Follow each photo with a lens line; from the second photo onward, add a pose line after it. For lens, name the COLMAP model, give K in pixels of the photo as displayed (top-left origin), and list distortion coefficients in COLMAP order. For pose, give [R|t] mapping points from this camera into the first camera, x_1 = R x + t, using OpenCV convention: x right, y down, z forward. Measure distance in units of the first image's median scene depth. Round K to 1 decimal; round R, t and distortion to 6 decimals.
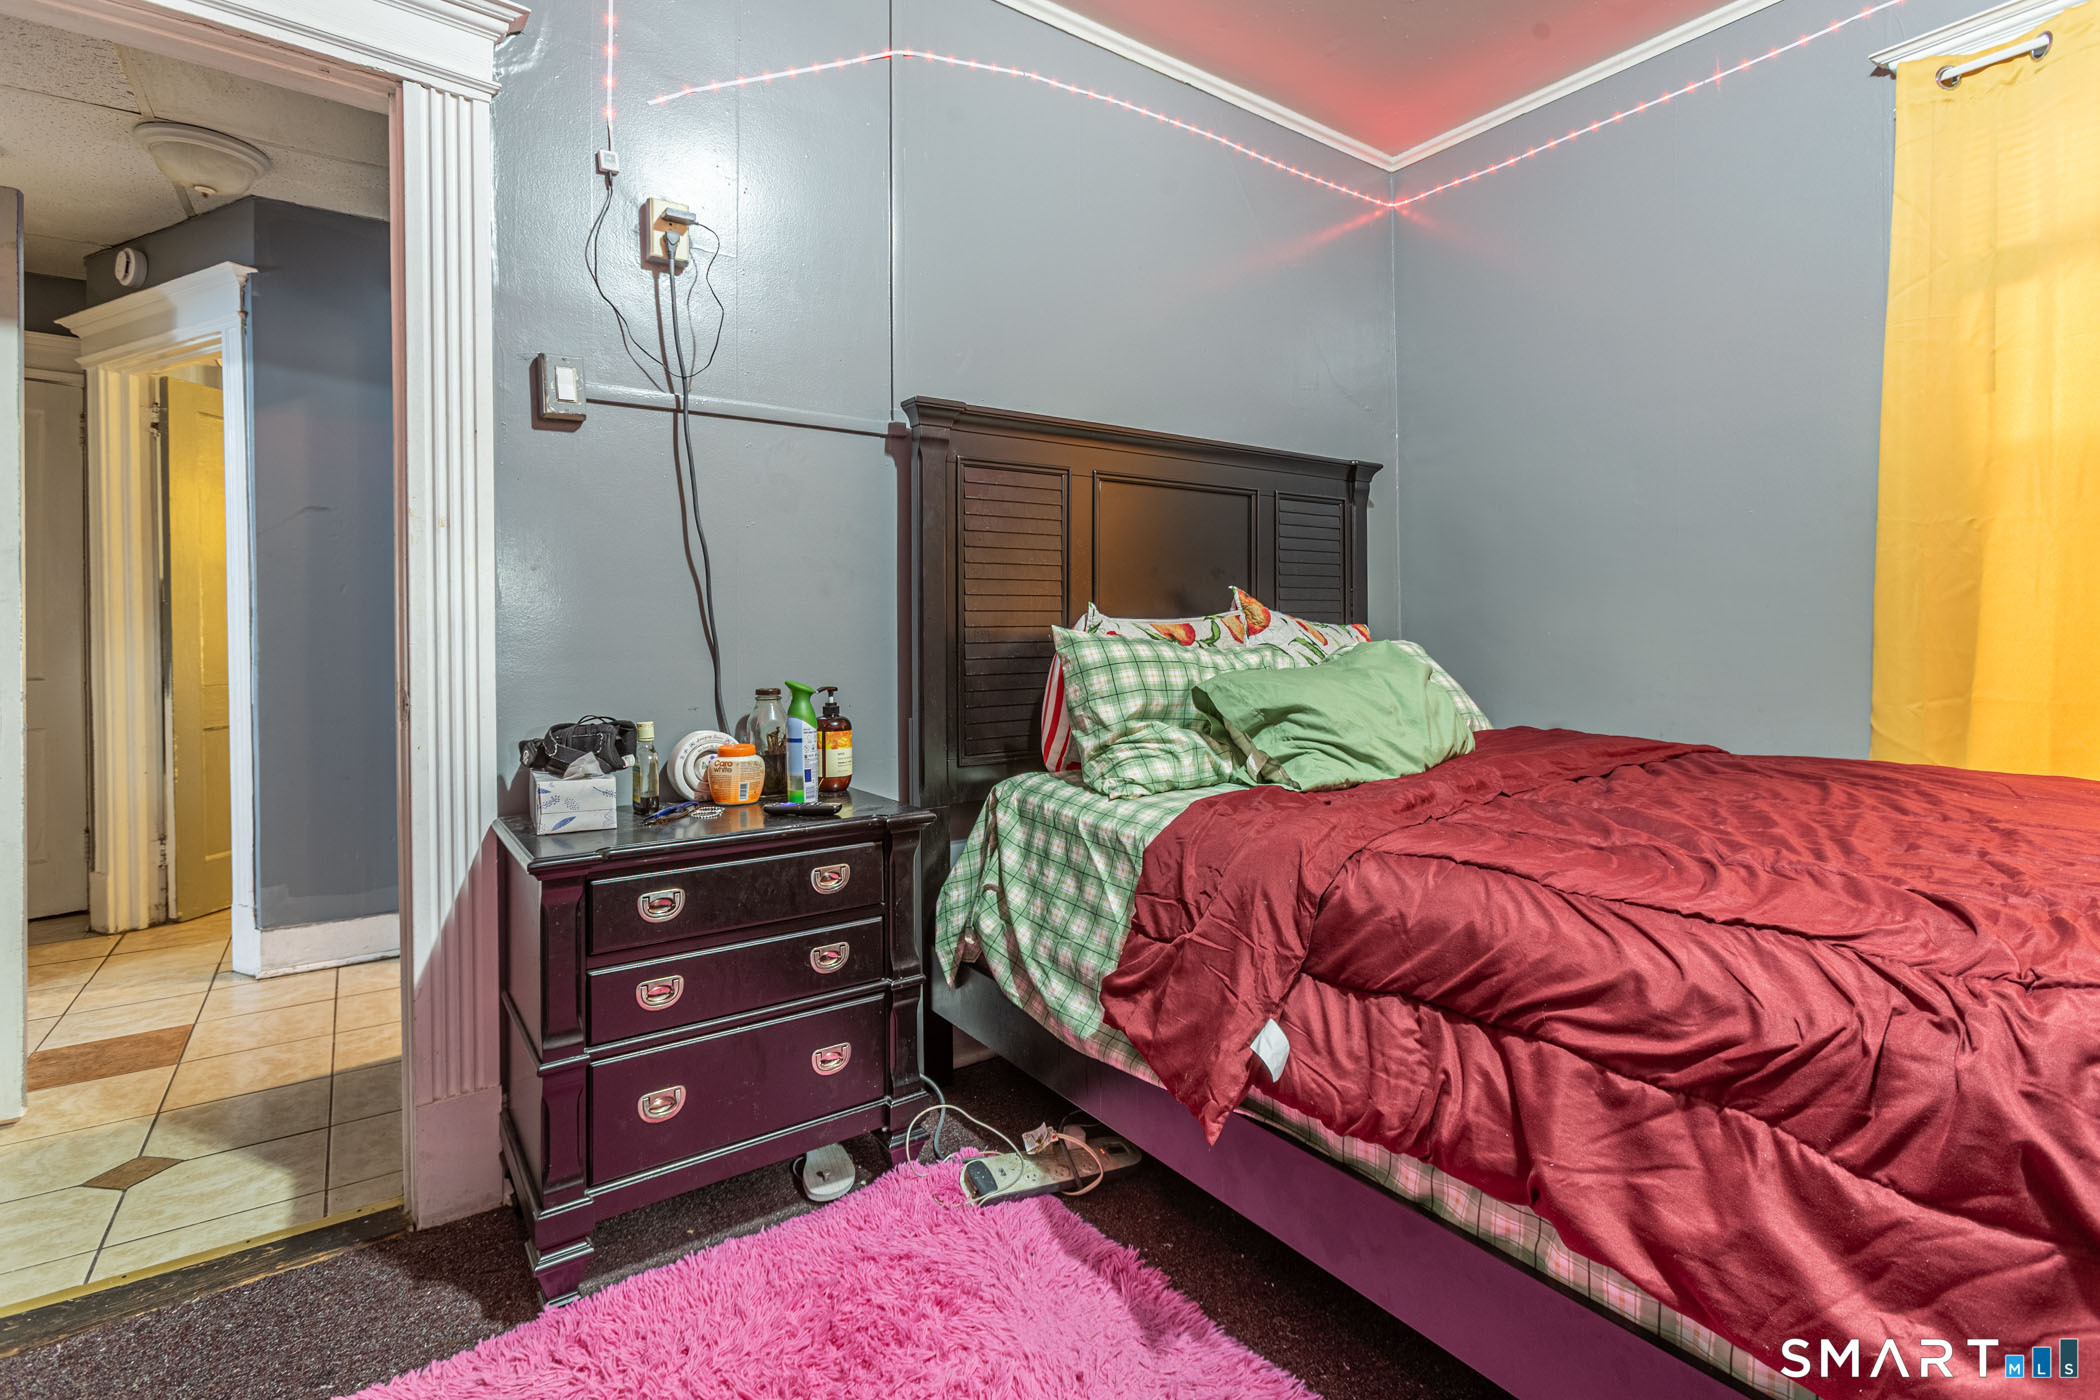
lens RADIAL K [[971.5, 0, 1059.6], [0, 971.5, 632.4], [0, 0, 1]] dist [-0.000892, 0.000475]
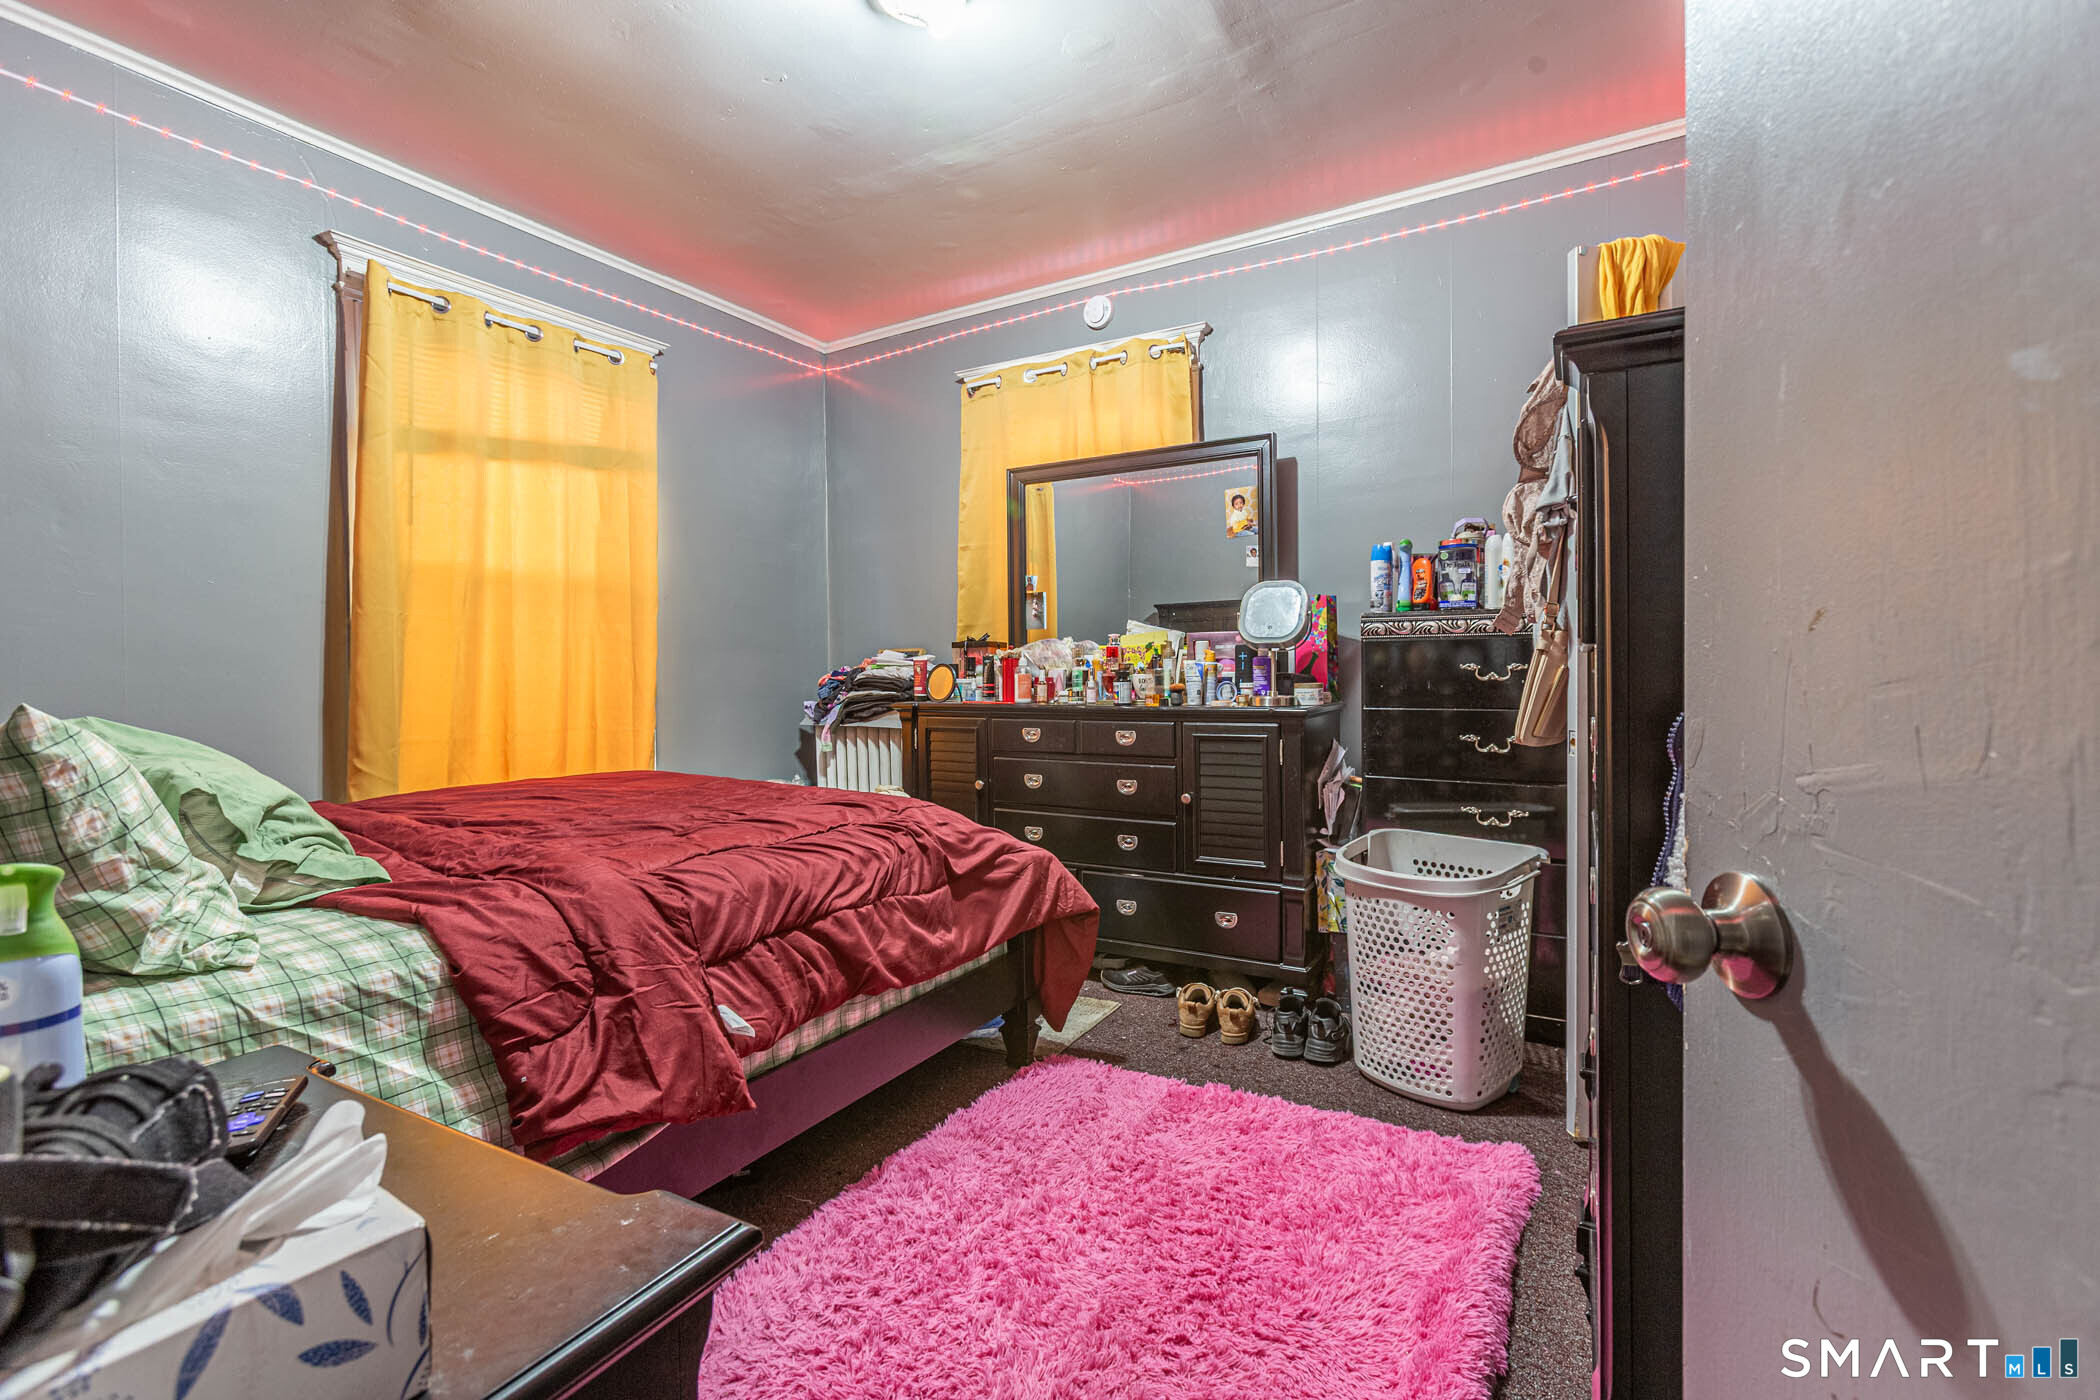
lens RADIAL K [[971.5, 0, 1048.4], [0, 971.5, 688.2], [0, 0, 1]] dist [-0.000892, 0.000475]
pose [[-0.426080, -0.002206, 0.904683, -1.015471], [0.017856, 0.999782, 0.010848, -0.011087], [-0.904509, 0.020776, -0.425947, 1.076808]]
